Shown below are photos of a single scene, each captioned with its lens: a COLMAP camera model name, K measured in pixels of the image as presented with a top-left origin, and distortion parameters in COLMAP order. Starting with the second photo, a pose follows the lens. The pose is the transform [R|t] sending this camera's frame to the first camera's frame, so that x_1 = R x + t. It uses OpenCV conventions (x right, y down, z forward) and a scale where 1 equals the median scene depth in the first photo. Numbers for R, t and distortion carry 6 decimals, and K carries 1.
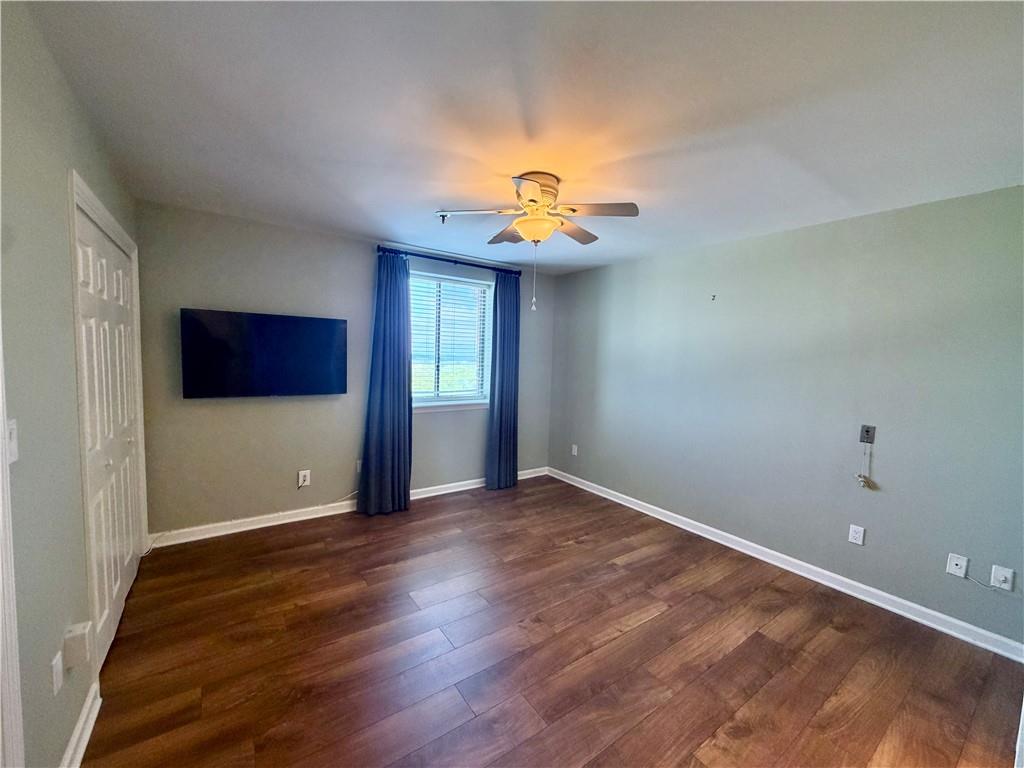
lens RADIAL K [[408.7, 0, 509.4], [0, 408.7, 384.5], [0, 0, 1]] dist [0.000445, -0.000300]
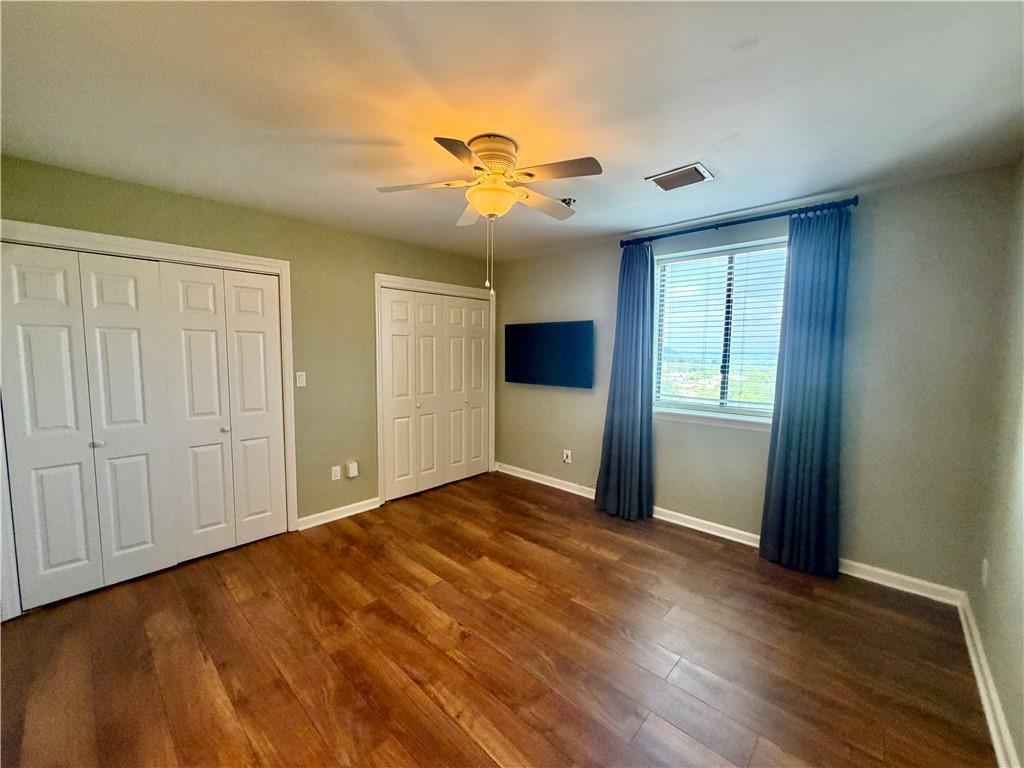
lens RADIAL K [[408.7, 0, 508.6], [0, 408.7, 384.3], [0, 0, 1]] dist [0.000445, -0.000300]
pose [[0.200631, 0.057022, -0.978006, 0.744249], [-0.071551, 0.996491, 0.043422, -0.024688], [0.977051, 0.061265, 0.204007, 0.684978]]
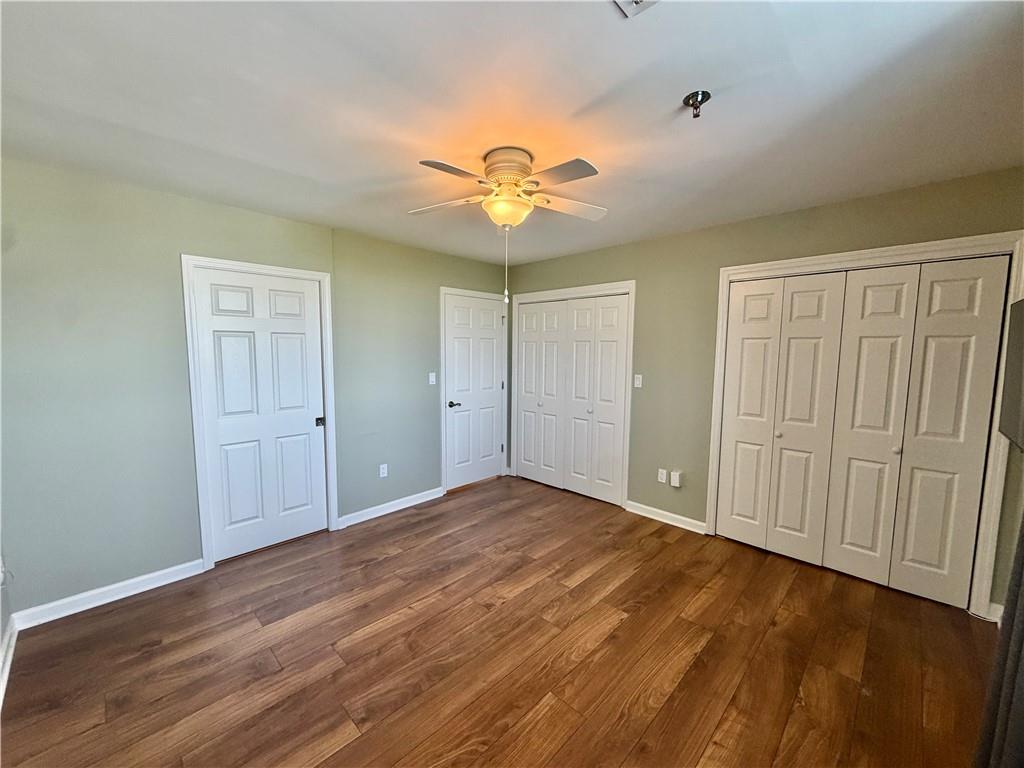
lens RADIAL K [[408.7, 0, 512.0], [0, 408.7, 386.0], [0, 0, 1]] dist [0.000445, -0.000300]
pose [[-0.982586, -0.021109, -0.184607, 0.167293], [-0.050418, 0.986541, 0.155546, -0.110537], [0.178839, 0.162145, -0.970425, 1.510479]]
